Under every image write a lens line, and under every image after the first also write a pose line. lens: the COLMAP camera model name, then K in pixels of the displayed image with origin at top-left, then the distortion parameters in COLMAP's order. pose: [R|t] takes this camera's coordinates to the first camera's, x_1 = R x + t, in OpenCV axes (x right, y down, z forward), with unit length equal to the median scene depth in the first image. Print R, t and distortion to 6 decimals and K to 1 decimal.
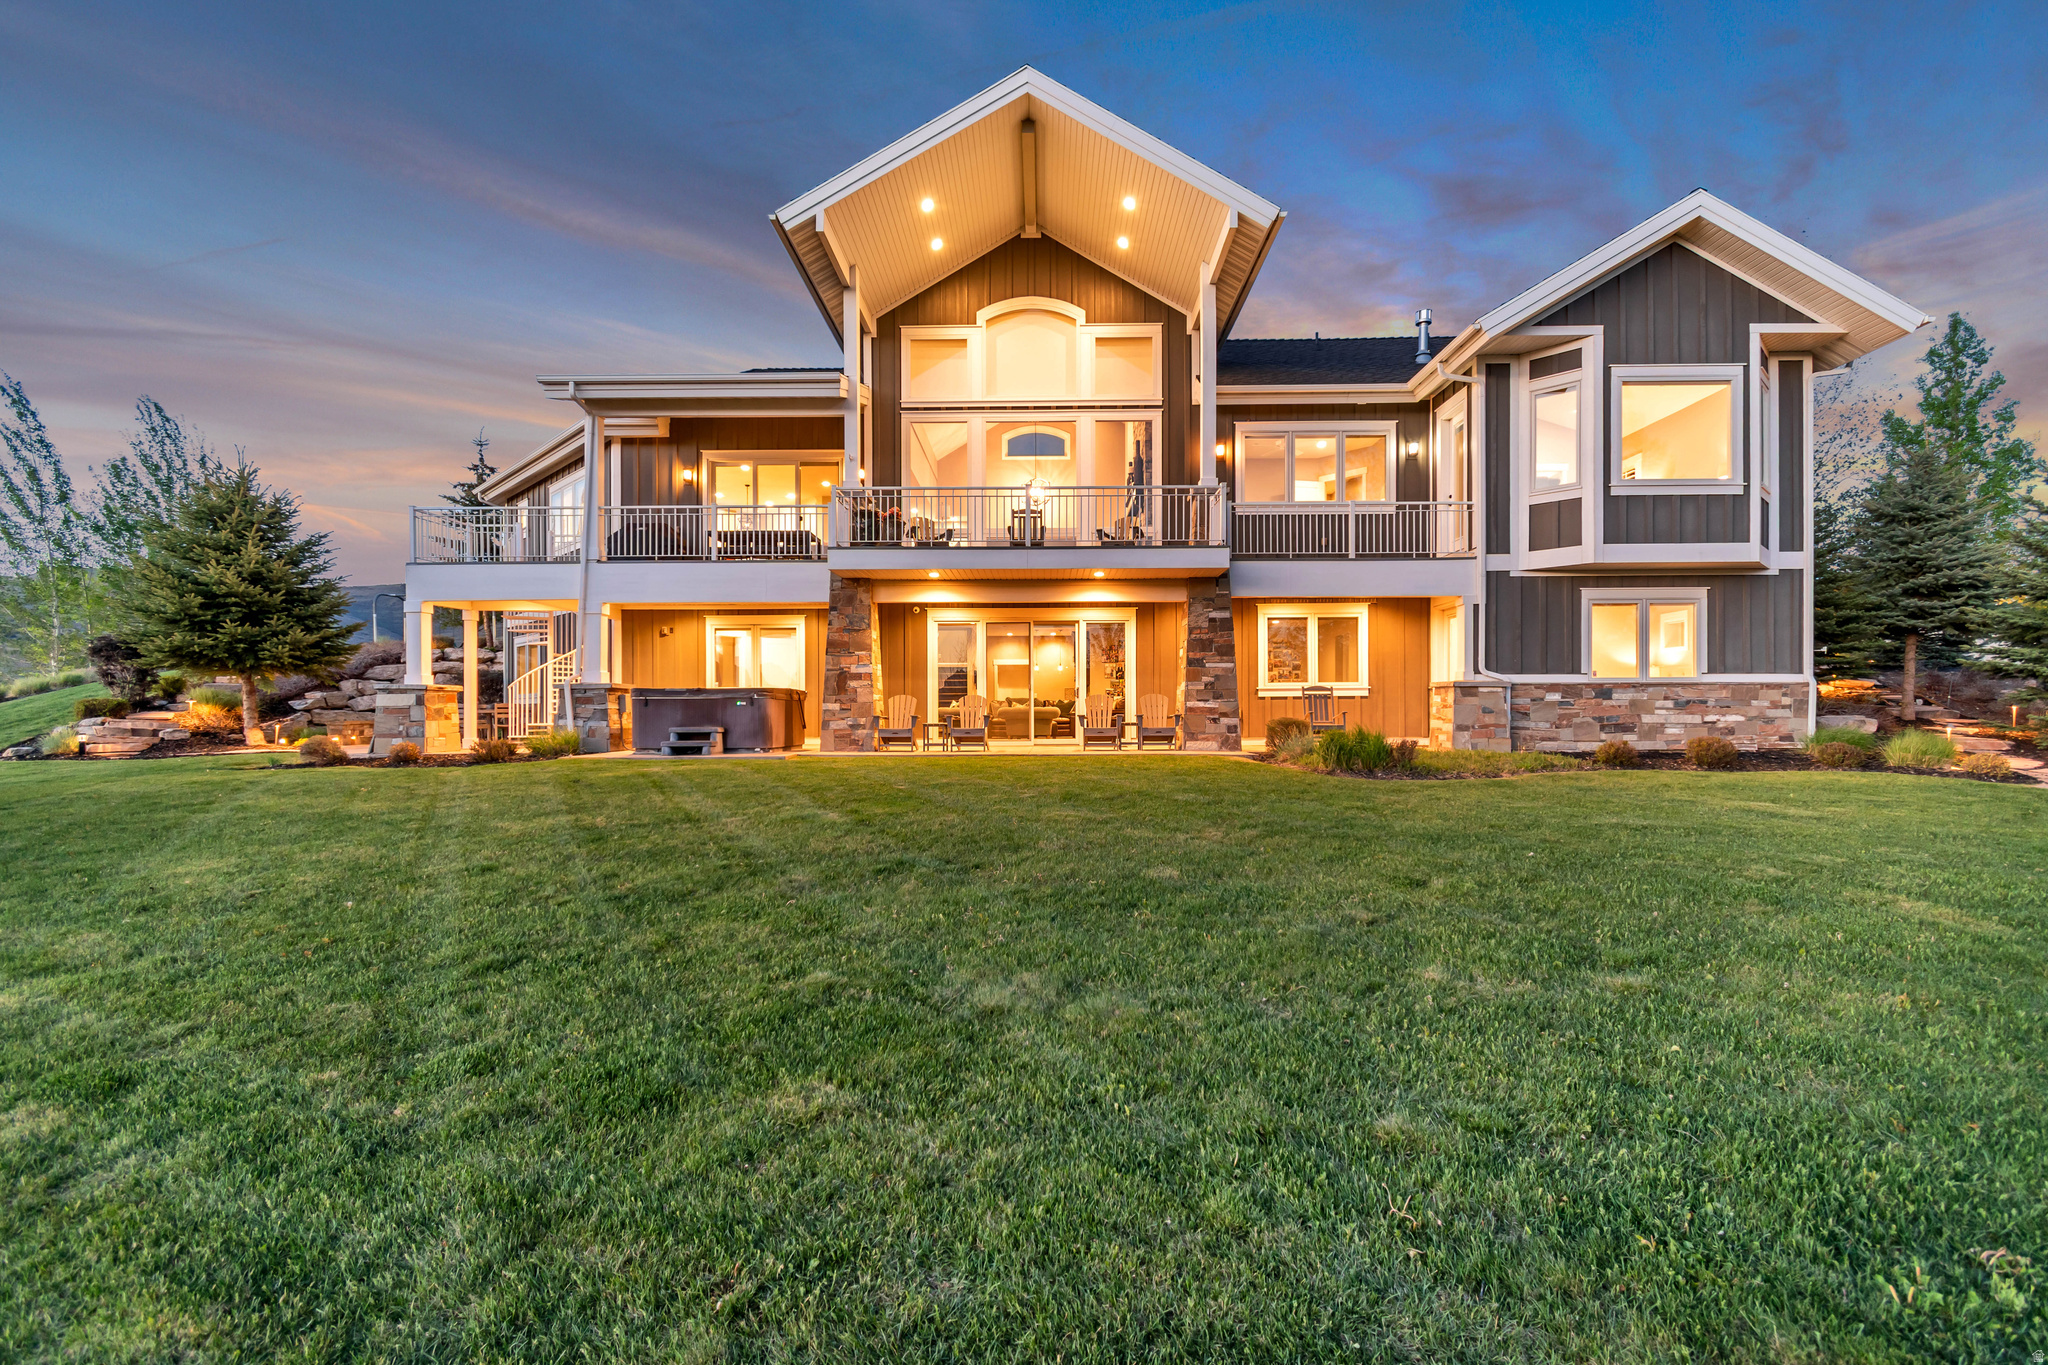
lens RADIAL K [[899.6, 0, 983.7], [0, 899.6, 717.7], [0, 0, 1]] dist [0.002778, 0.000038]
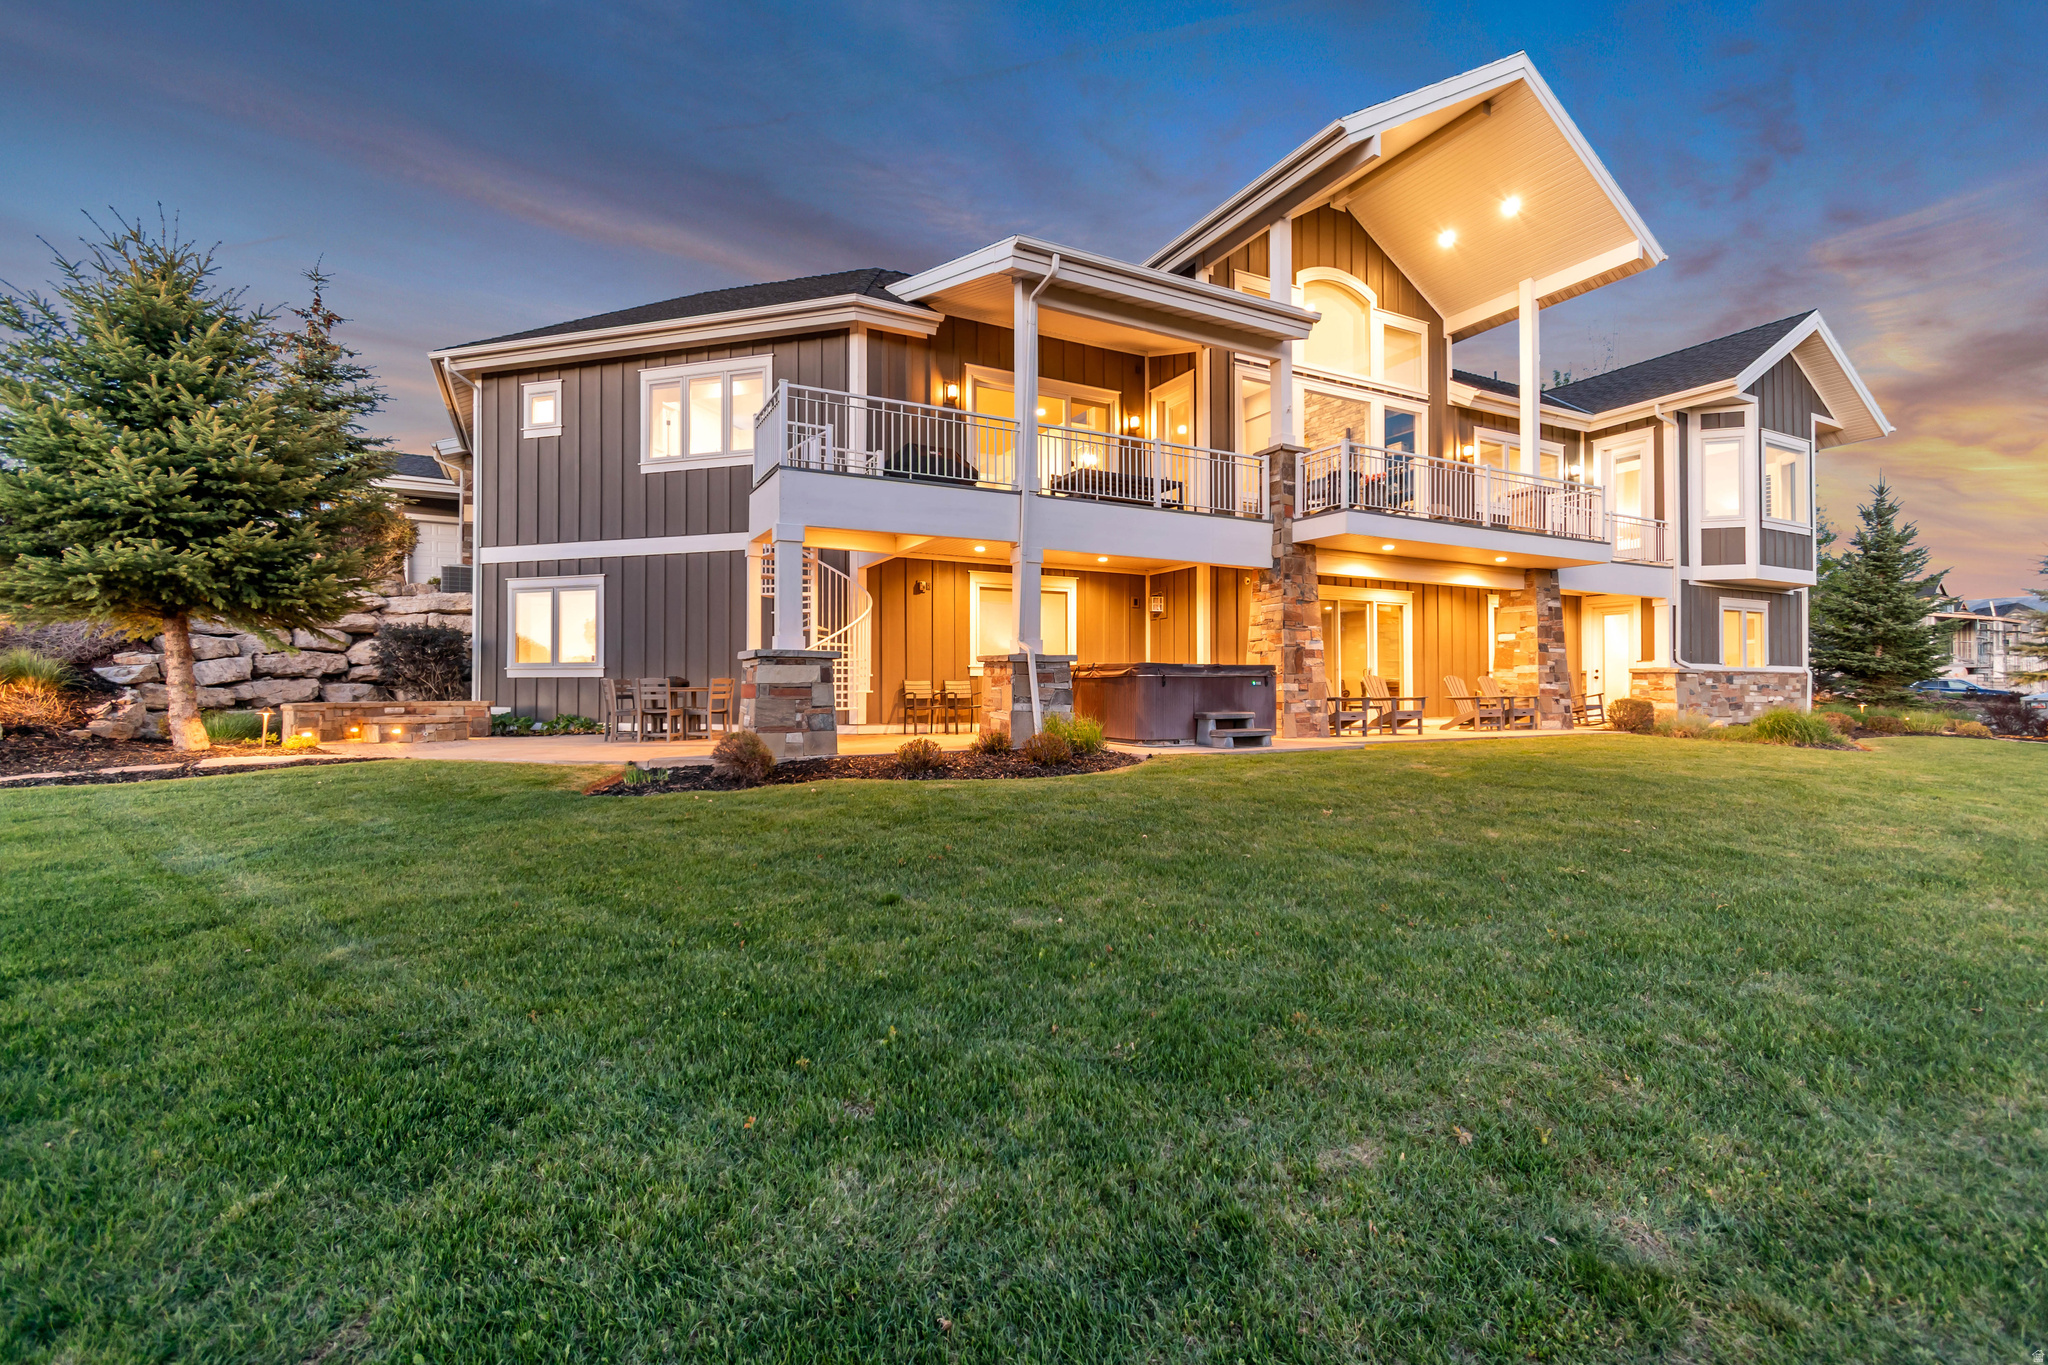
lens RADIAL K [[903.4, 0, 1024.0], [0, 903.4, 682.5], [0, 0, 1]] dist [0.002529, 0.000036]
pose [[0.877291, 0.006645, 0.479912, -0.822343], [-0.001117, 0.999930, -0.011805, -0.006013], [-0.479957, 0.009821, 0.877237, 0.348102]]
